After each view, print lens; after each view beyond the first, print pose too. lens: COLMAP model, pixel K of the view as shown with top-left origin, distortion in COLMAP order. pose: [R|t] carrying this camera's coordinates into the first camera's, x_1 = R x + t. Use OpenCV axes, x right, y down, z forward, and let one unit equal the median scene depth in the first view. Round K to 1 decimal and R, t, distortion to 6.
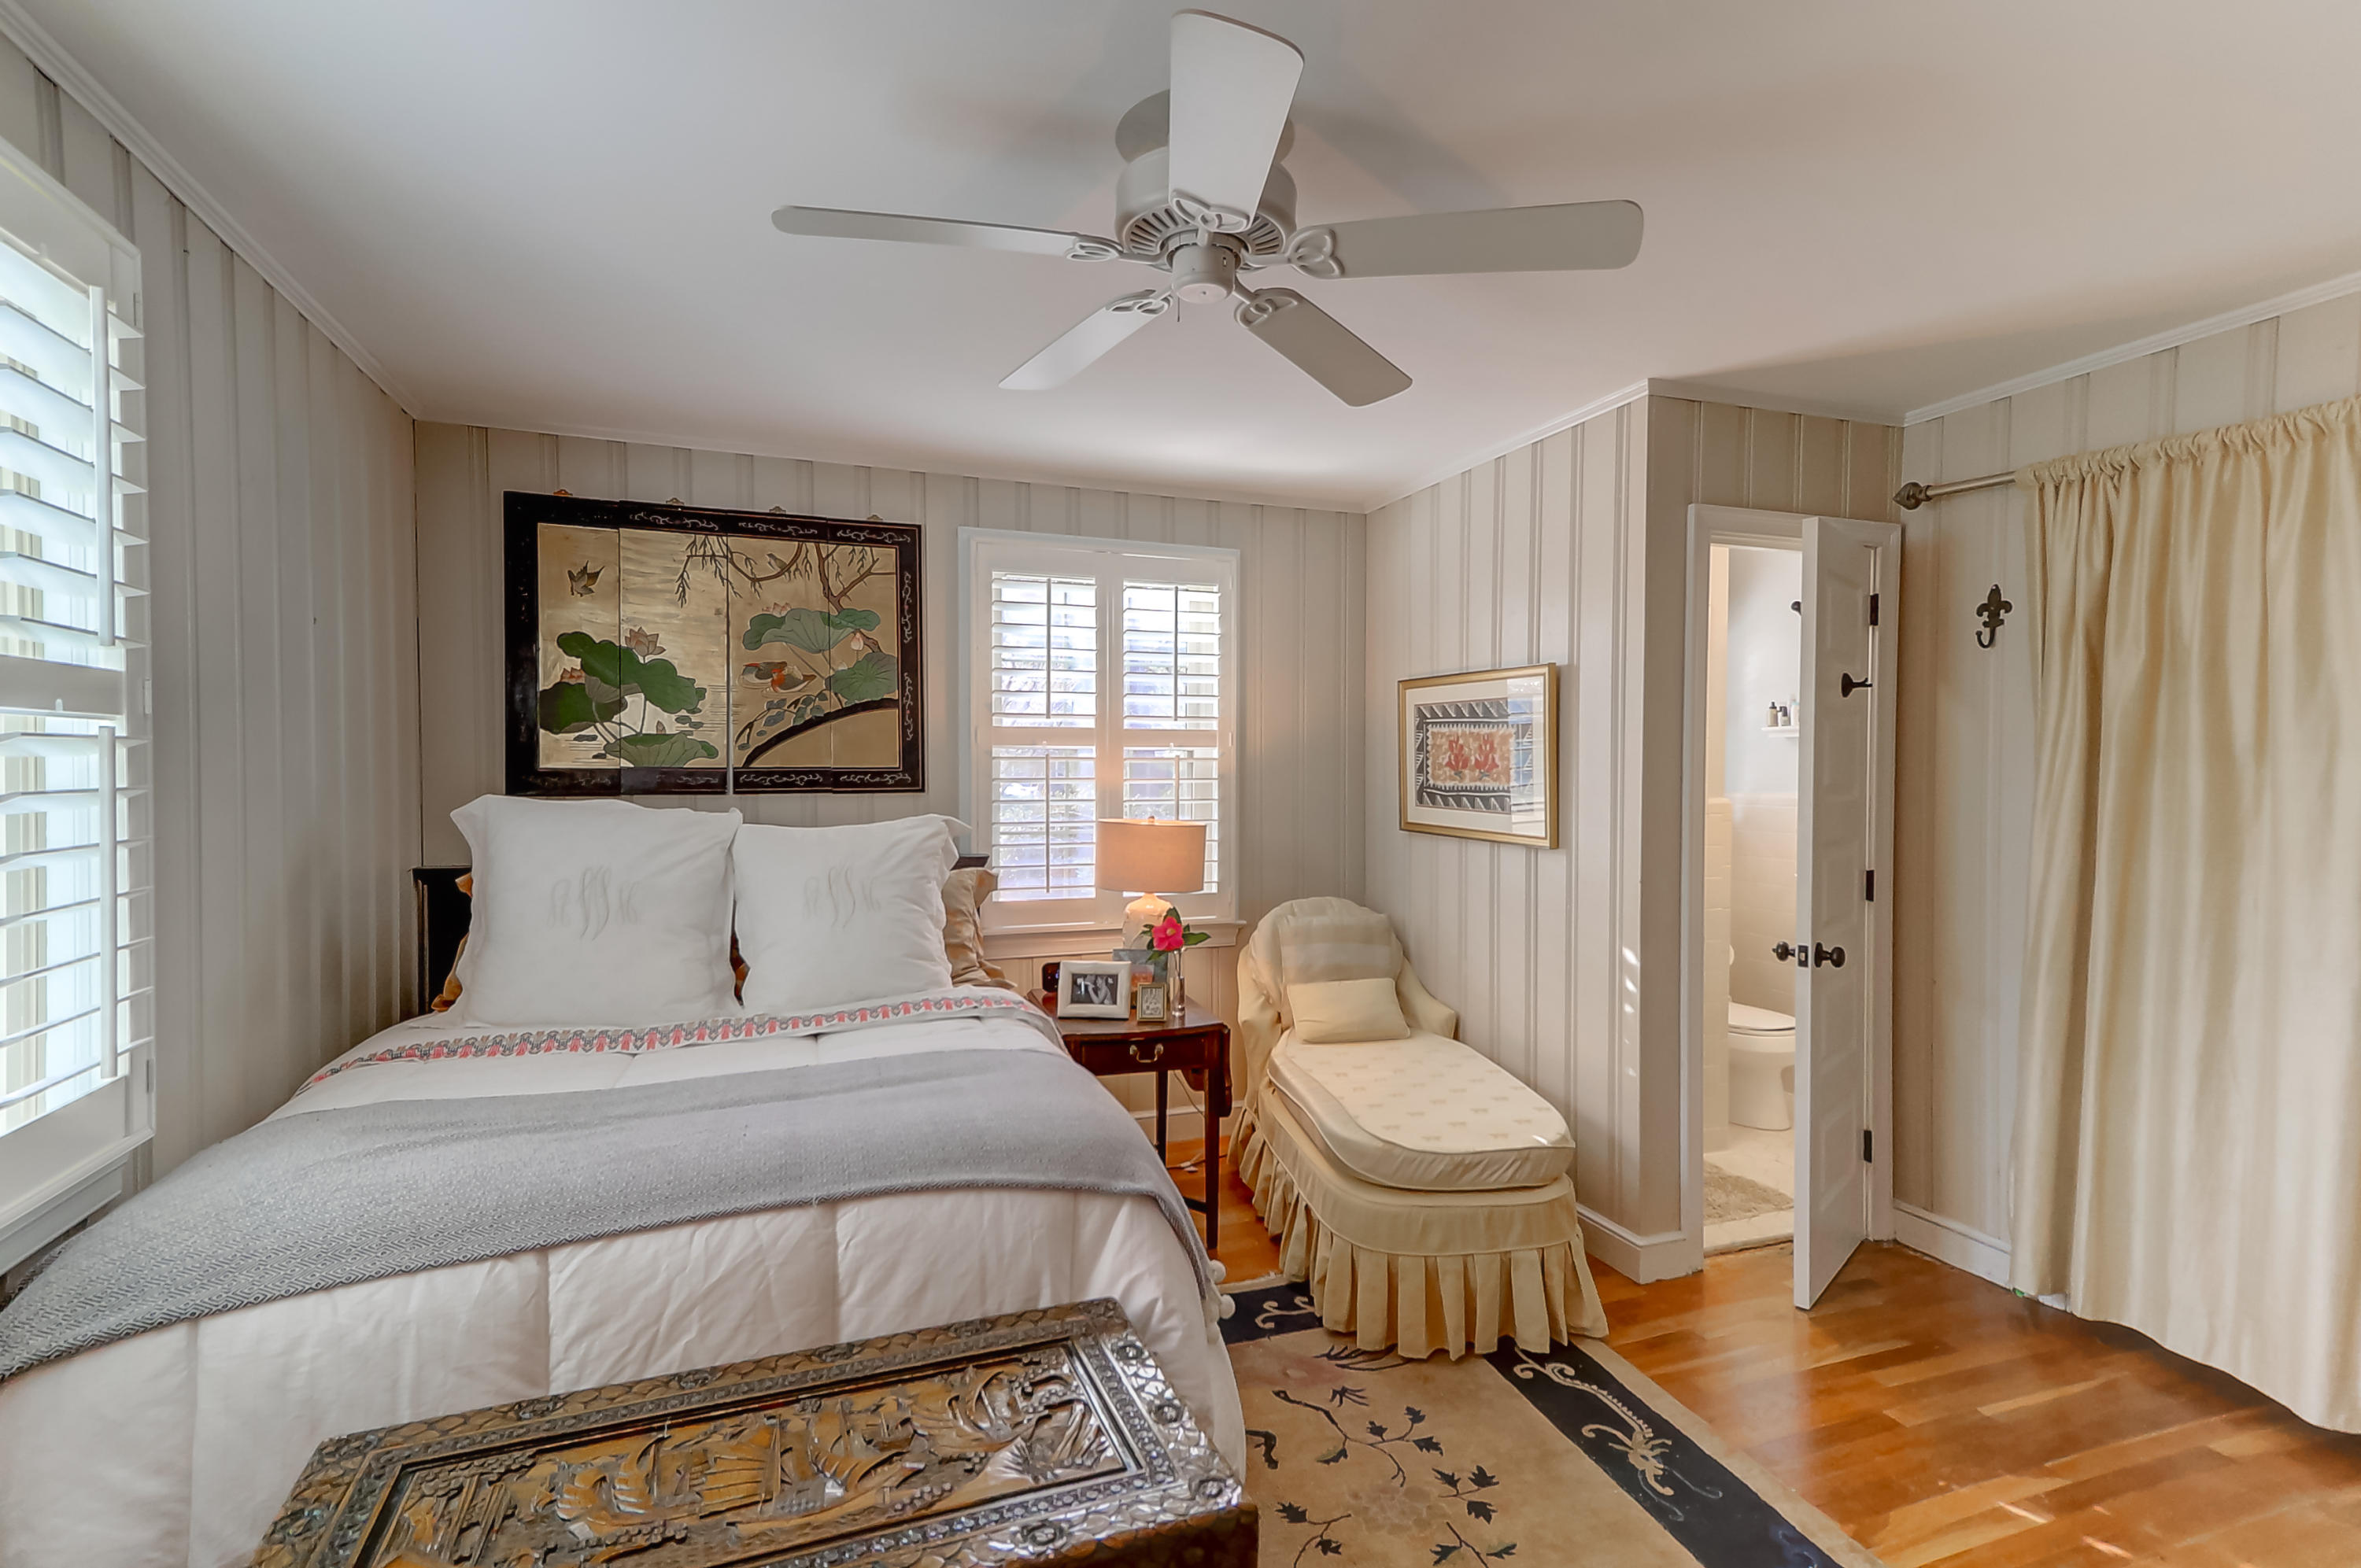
lens RADIAL K [[1100.2, 0, 1172.0], [0, 1100.2, 785.4], [0, 0, 1]] dist [0.028520, -0.000802]
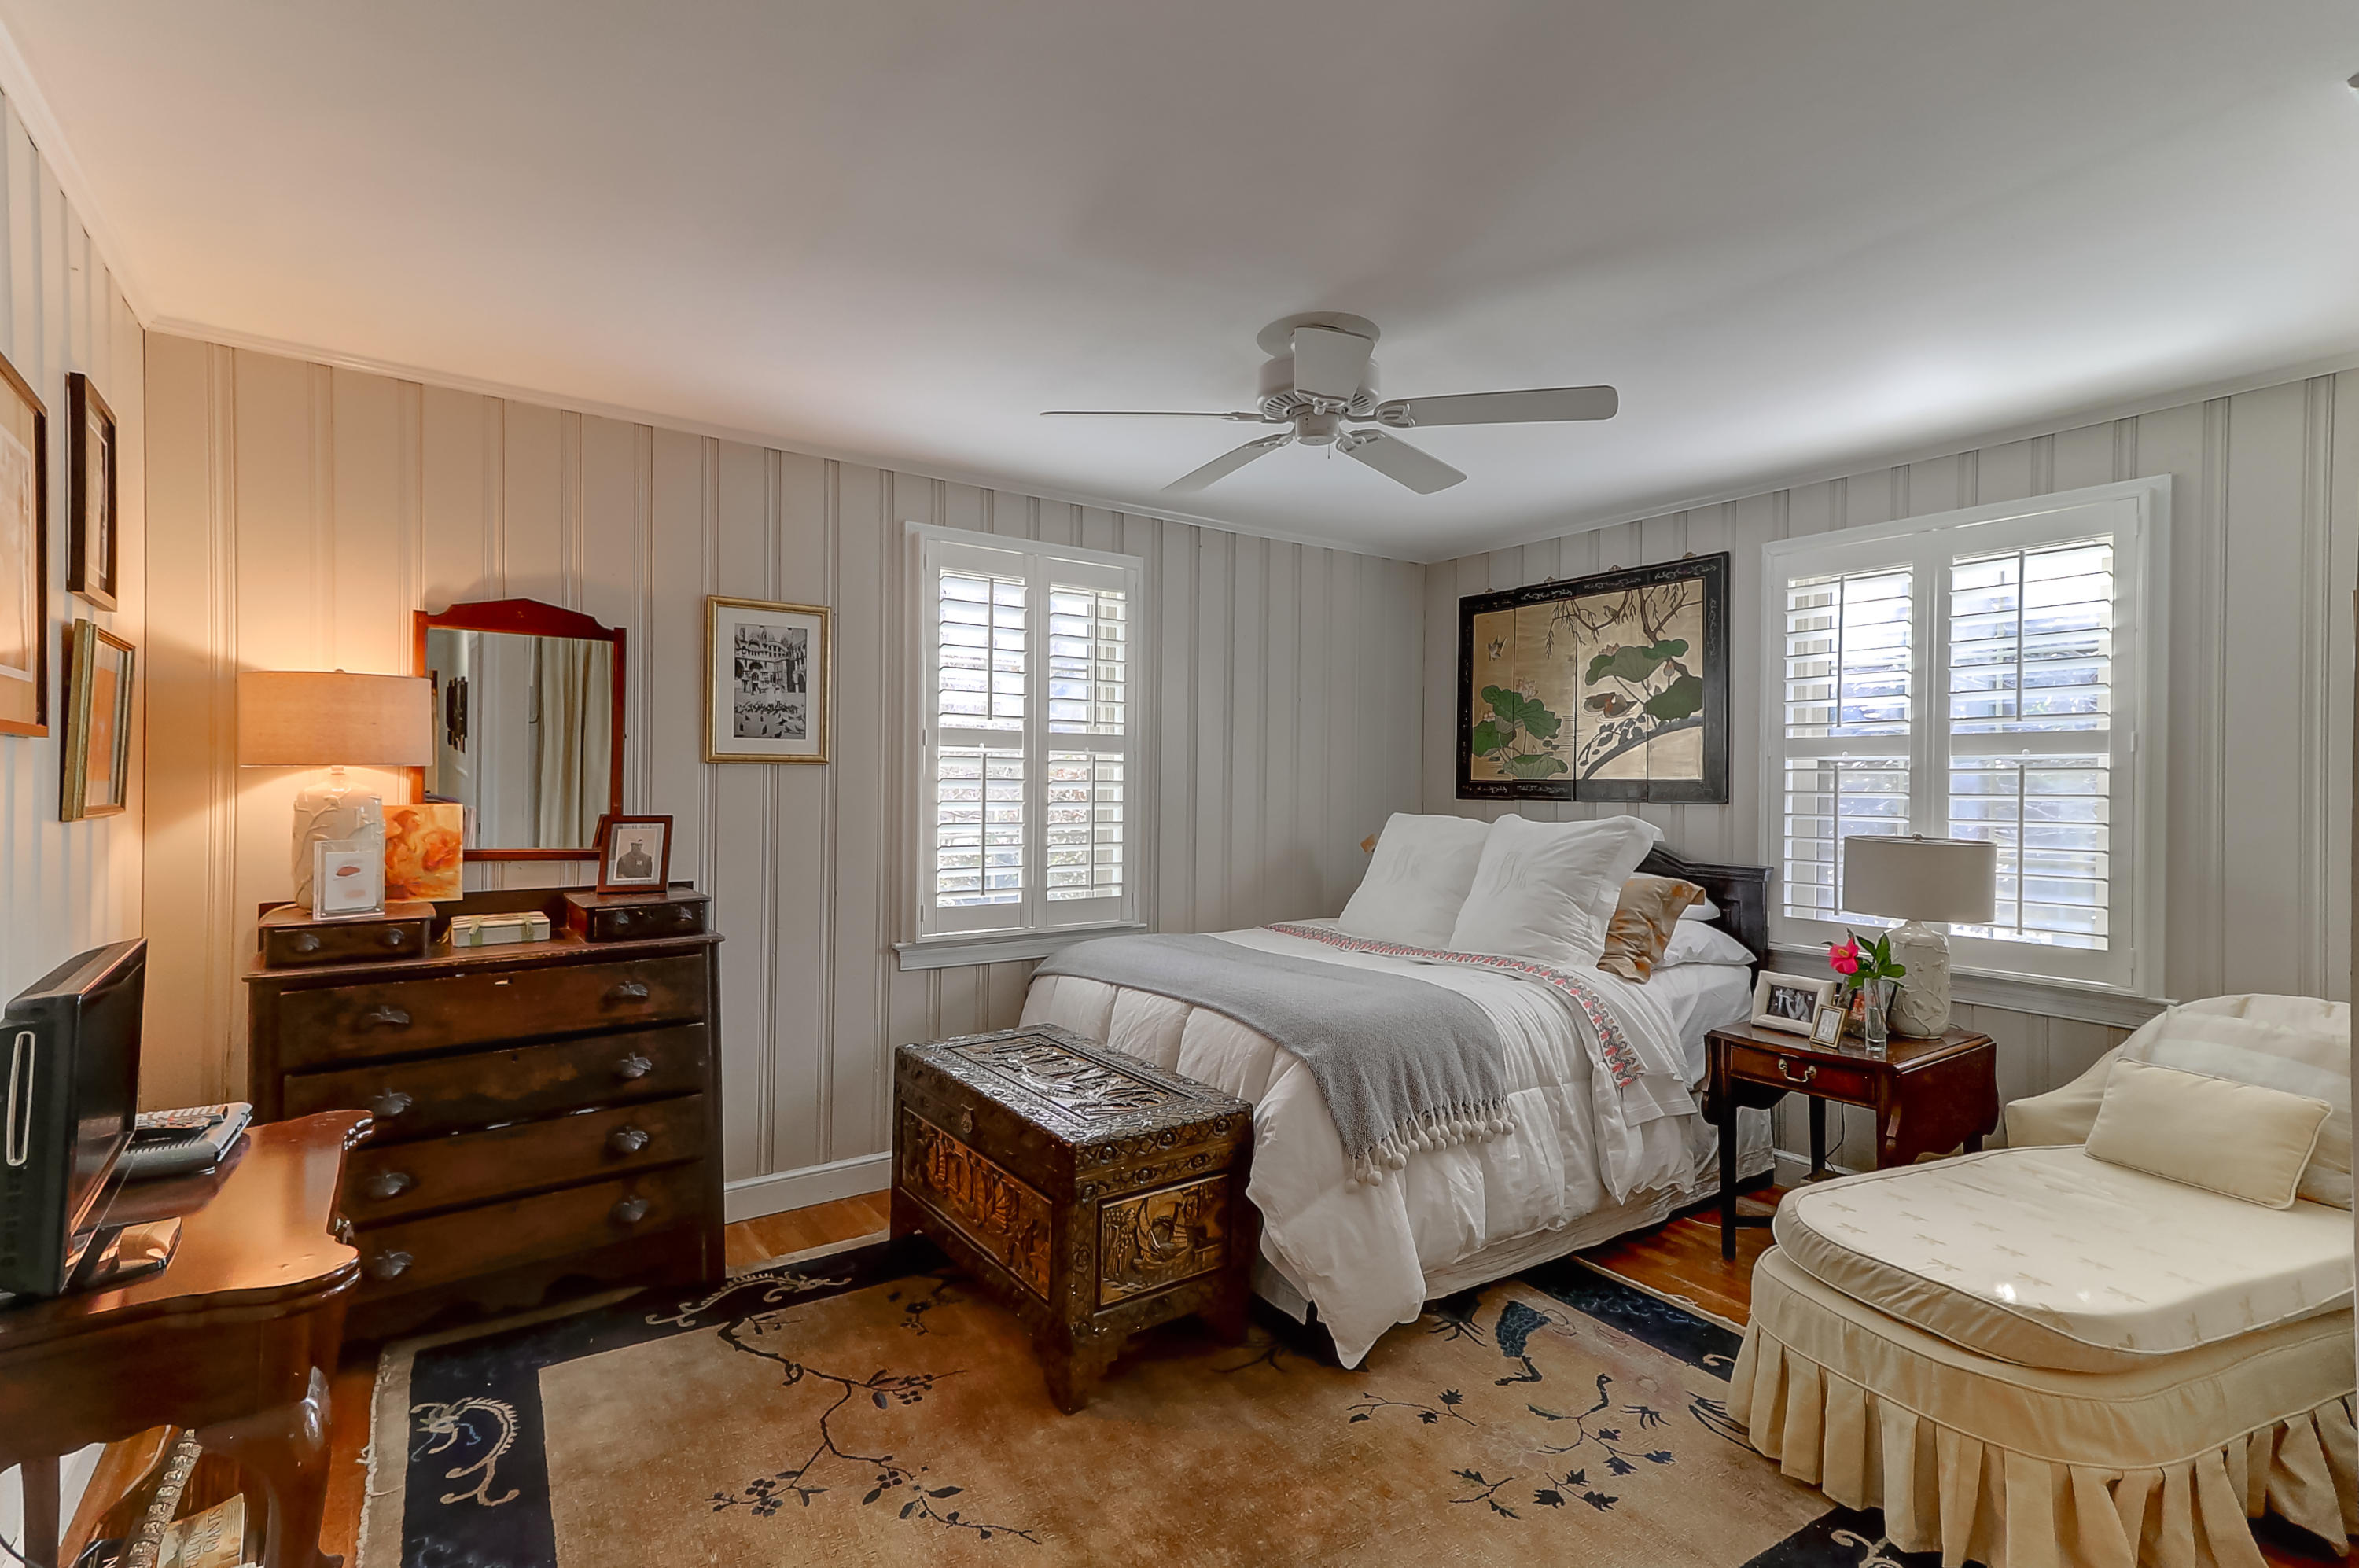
lens RADIAL K [[1099.5, 0, 1177.7], [0, 1099.5, 779.1], [0, 0, 1]] dist [0.028520, -0.000802]
pose [[0.253090, -0.004161, -0.967434, 0.704654], [-0.027834, 0.999545, -0.011581, 0.010221], [0.967042, 0.029859, 0.252859, 0.237974]]
